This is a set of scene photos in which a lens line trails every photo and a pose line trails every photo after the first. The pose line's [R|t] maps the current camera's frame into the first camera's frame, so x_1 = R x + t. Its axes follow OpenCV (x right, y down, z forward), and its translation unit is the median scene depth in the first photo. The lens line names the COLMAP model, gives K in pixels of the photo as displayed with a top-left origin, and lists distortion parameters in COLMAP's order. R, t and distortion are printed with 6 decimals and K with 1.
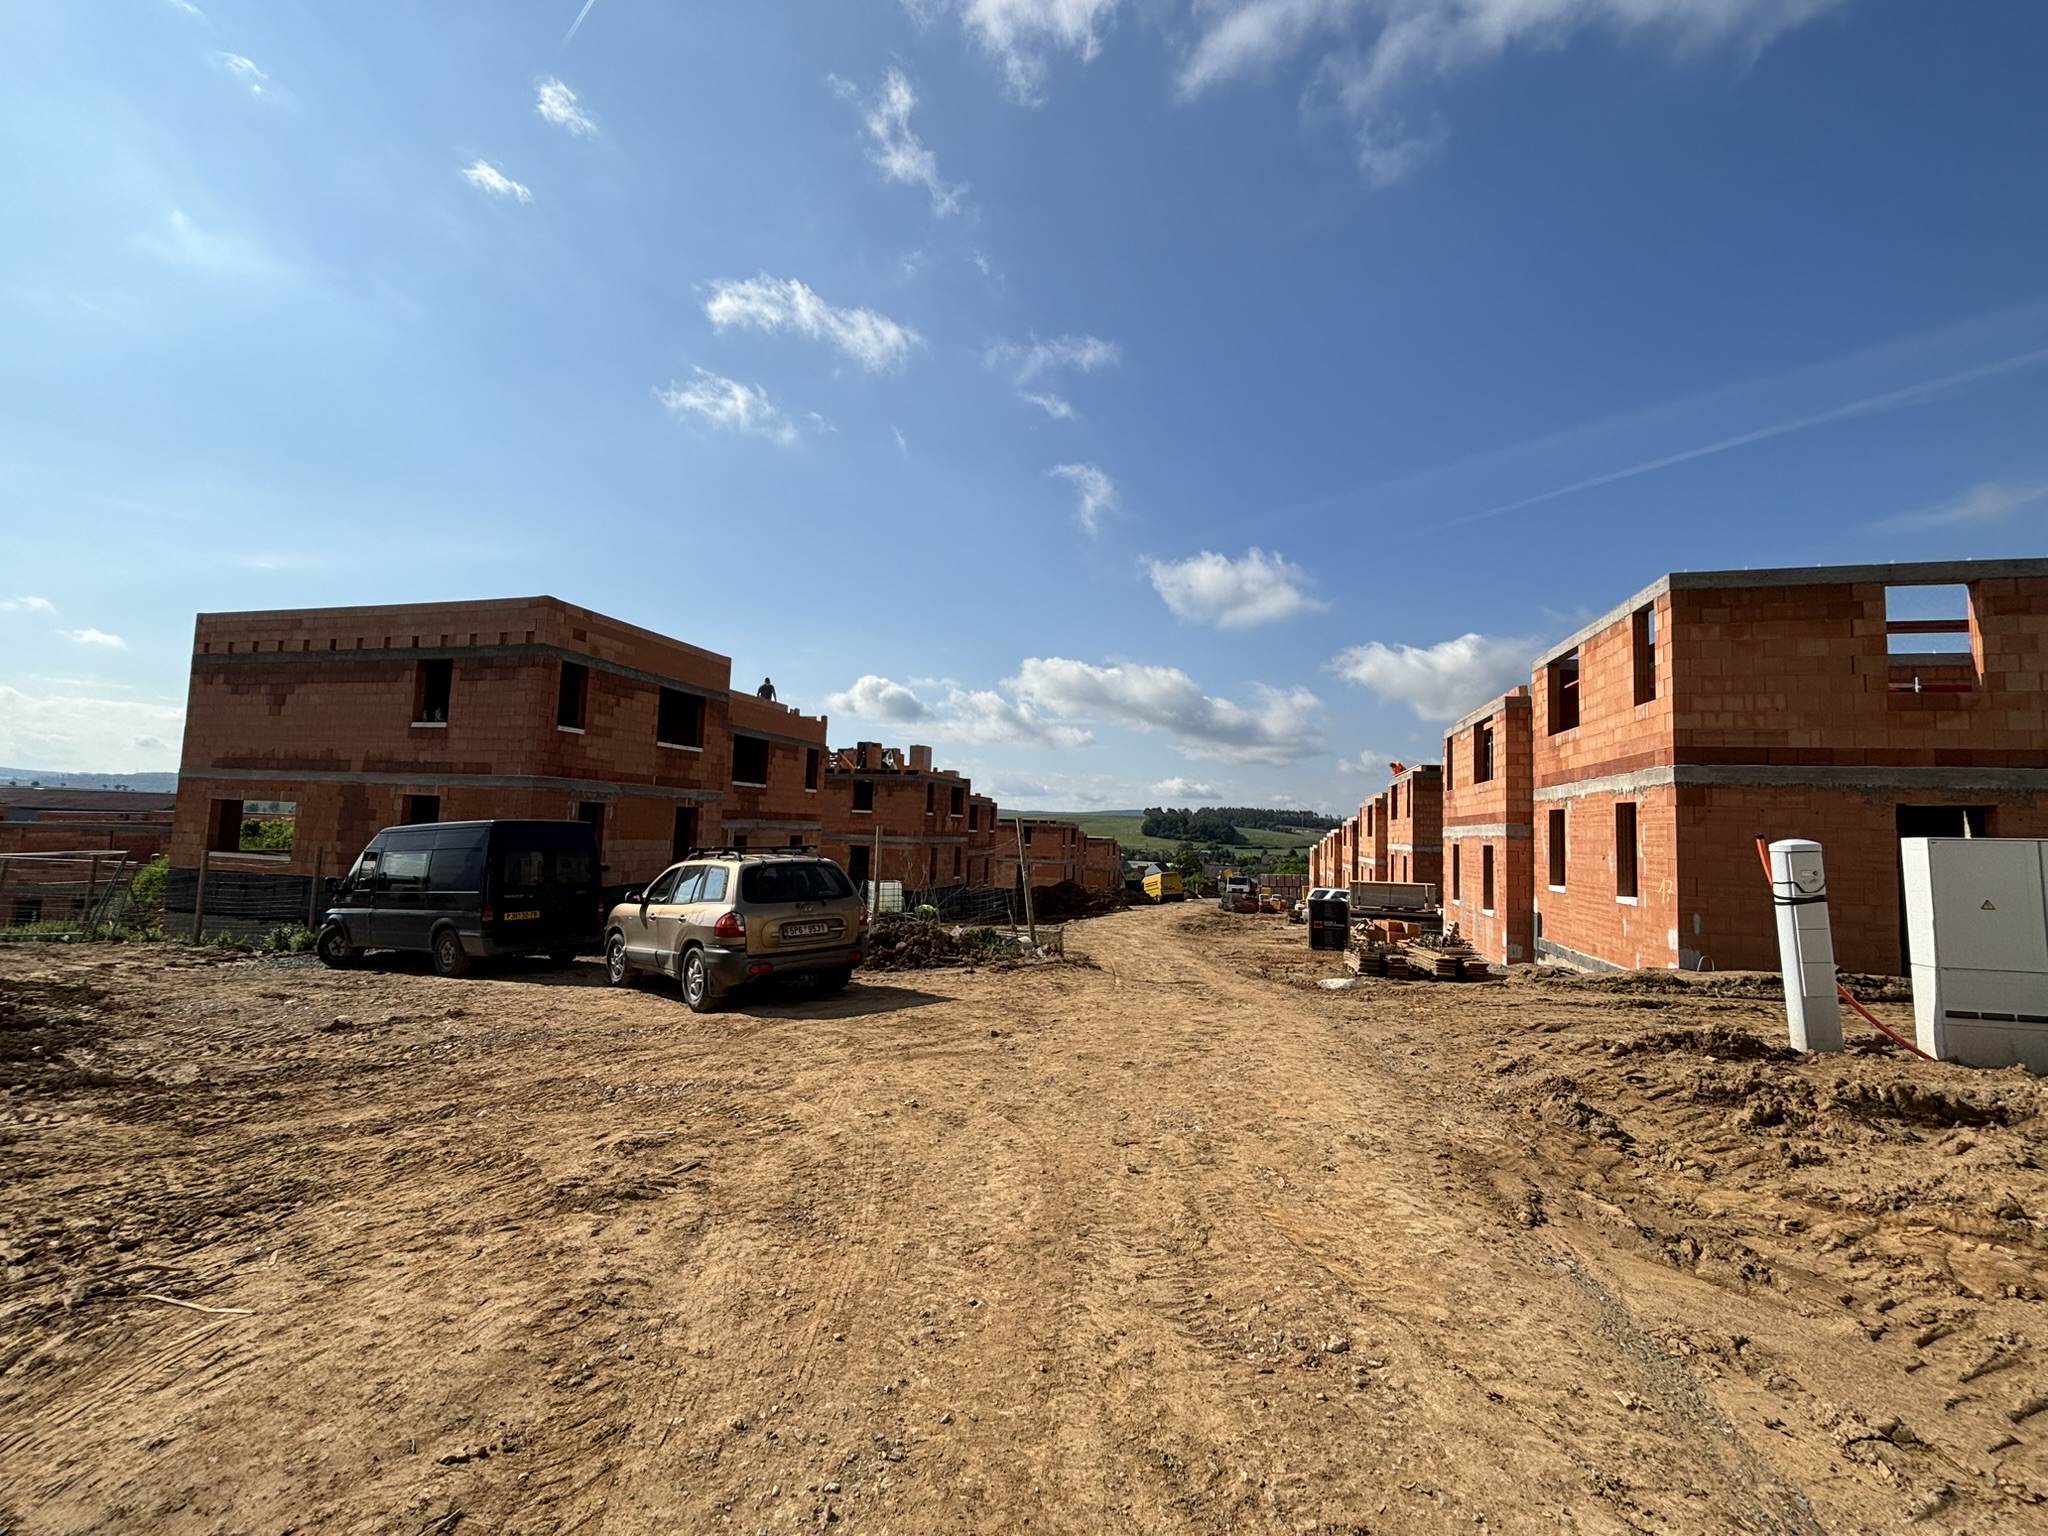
lens RADIAL K [[820.0, 0, 1027.1], [0, 820.0, 773.4], [0, 0, 1]] dist [0.001097, -0.000119]
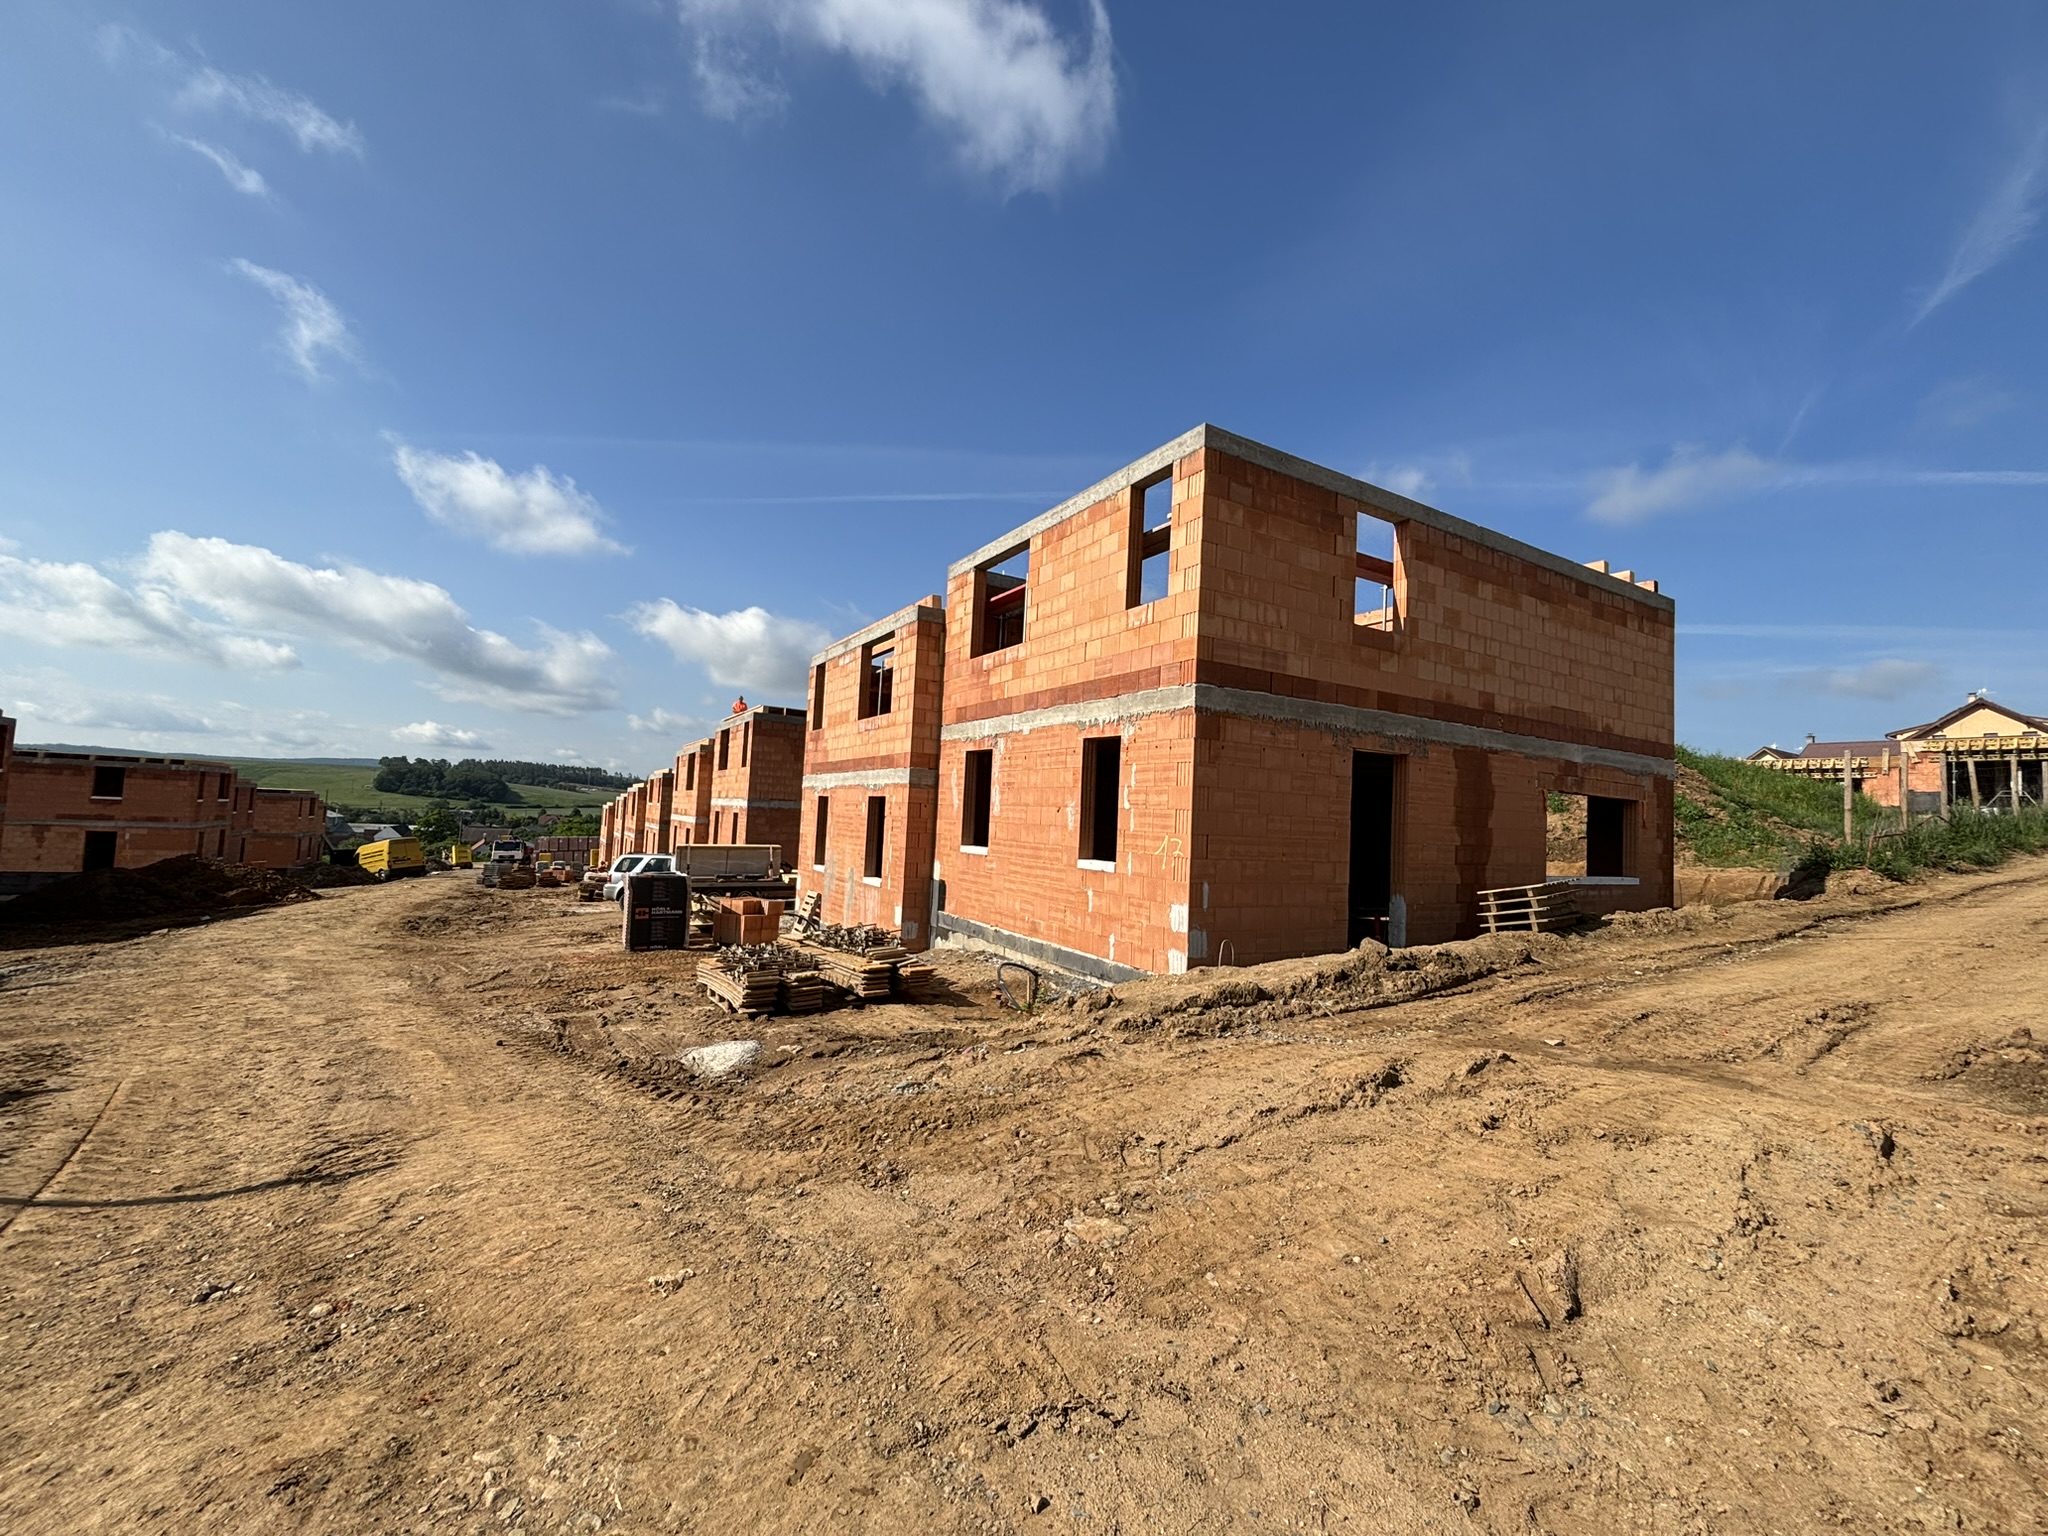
lens RADIAL K [[820.0, 0, 1027.1], [0, 820.0, 773.4], [0, 0, 1]] dist [0.001097, -0.000119]
pose [[0.686709, 0.029776, 0.726322, 0.089731], [-0.065966, 0.997591, 0.021471, 0.039264], [-0.723933, -0.062657, 0.687019, 0.360312]]
